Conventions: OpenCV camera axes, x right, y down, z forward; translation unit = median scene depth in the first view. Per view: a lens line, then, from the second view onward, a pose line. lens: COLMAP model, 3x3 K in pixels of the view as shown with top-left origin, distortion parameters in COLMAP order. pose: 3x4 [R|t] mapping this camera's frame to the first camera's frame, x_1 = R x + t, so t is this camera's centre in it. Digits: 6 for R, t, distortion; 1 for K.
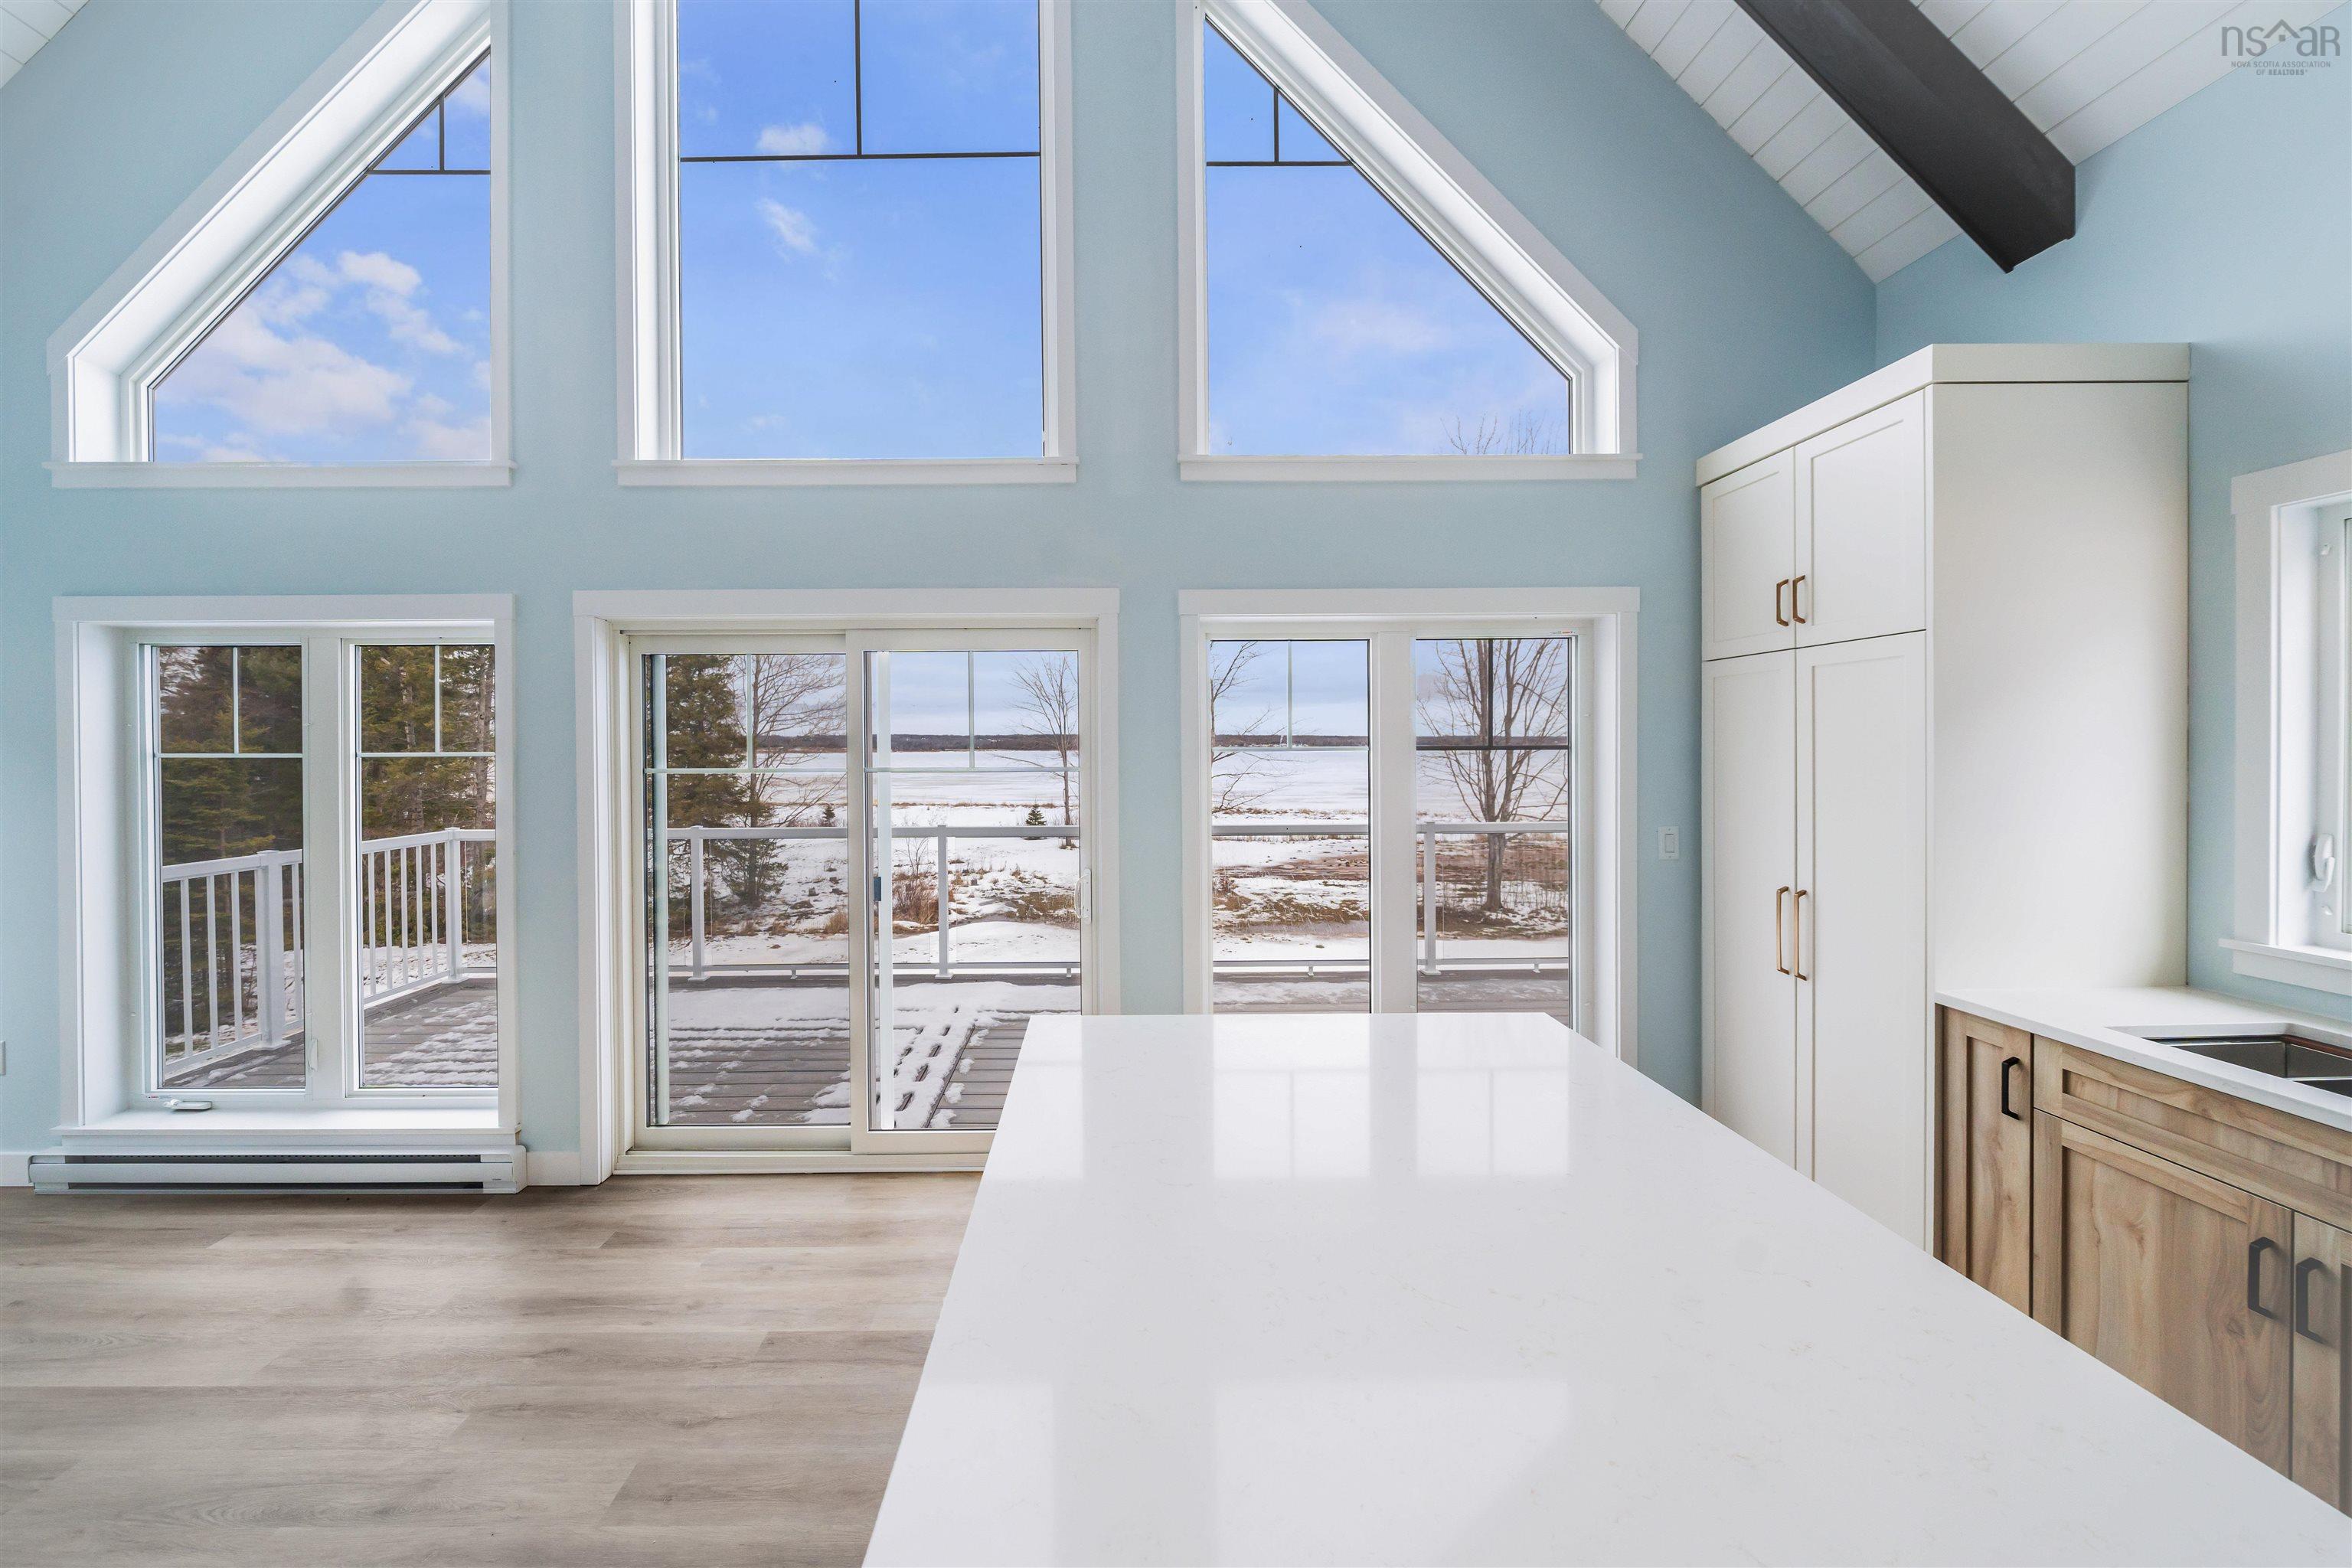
lens RADIAL K [[818.0, 0, 1120.6], [0, 818.0, 757.4], [0, 0, 1]] dist [0.002722, 0.000001]
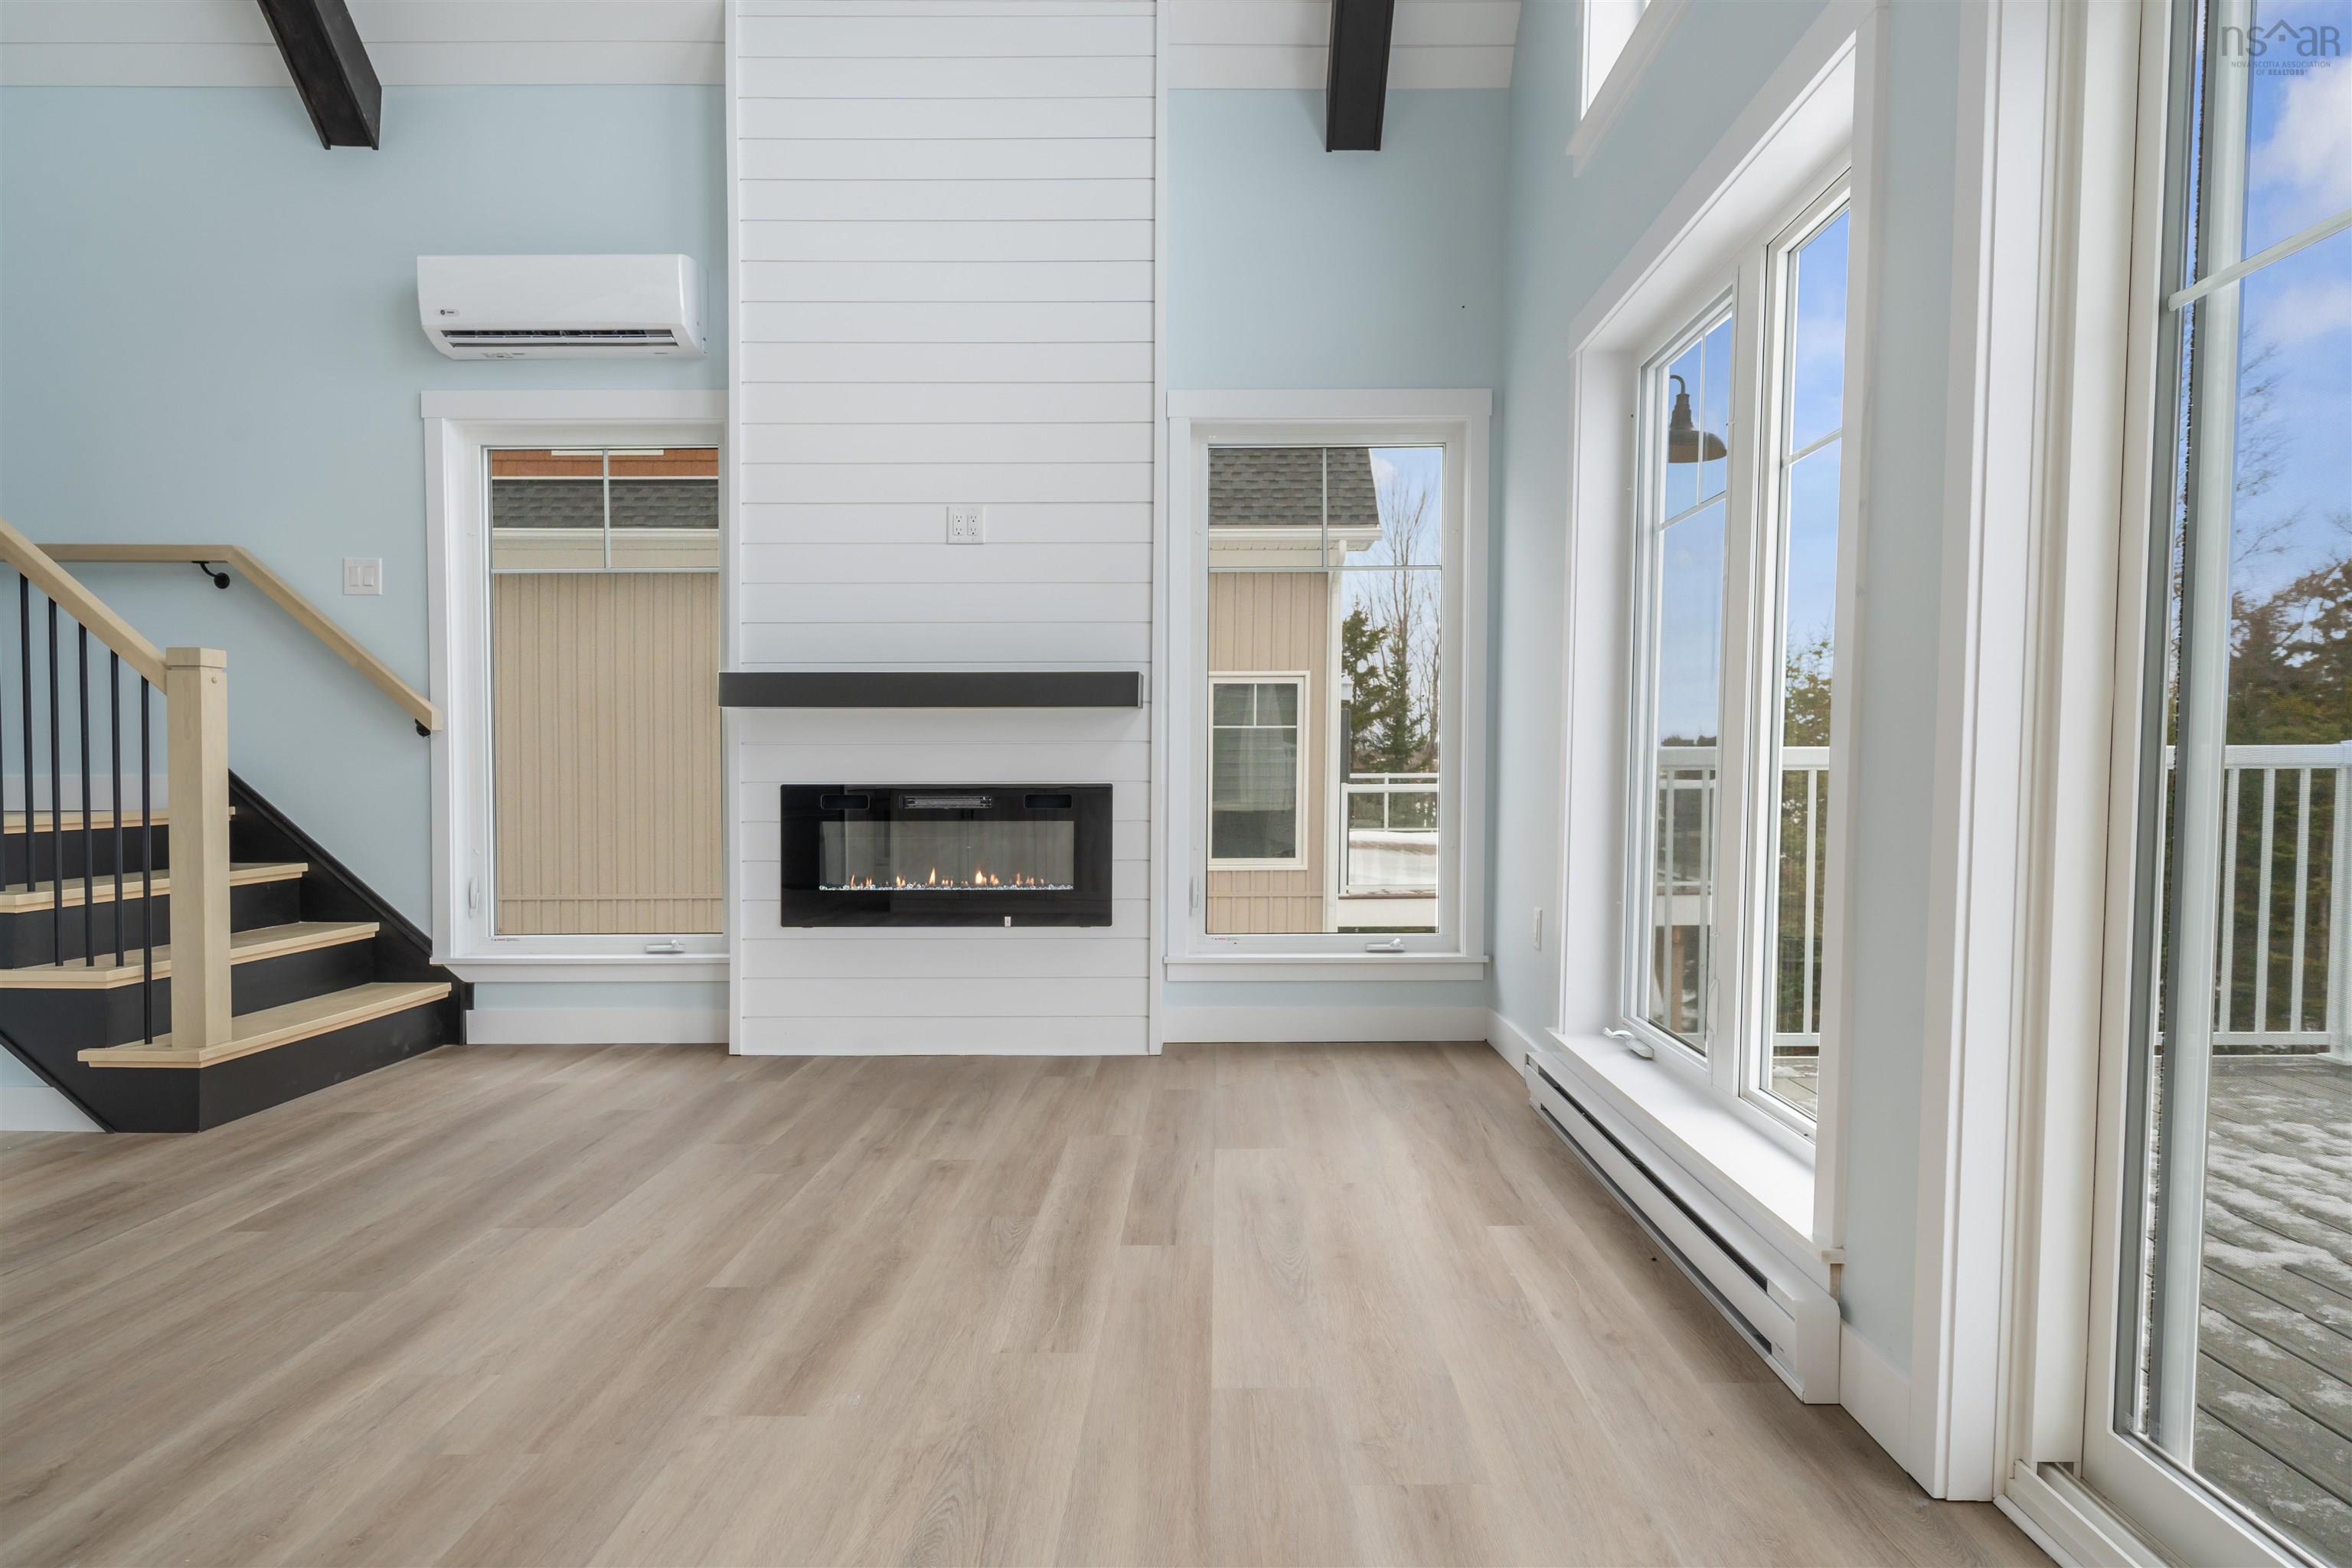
lens RADIAL K [[1310.0, 0, 1215.8], [0, 1310.0, 837.7], [0, 0, 1]] dist [0.002994, 0.001359]
pose [[-0.021629, 0.061655, -0.997863, -0.074524], [-0.016780, 0.997934, 0.062023, 0.193511], [0.999625, 0.018086, -0.020549, 0.655149]]
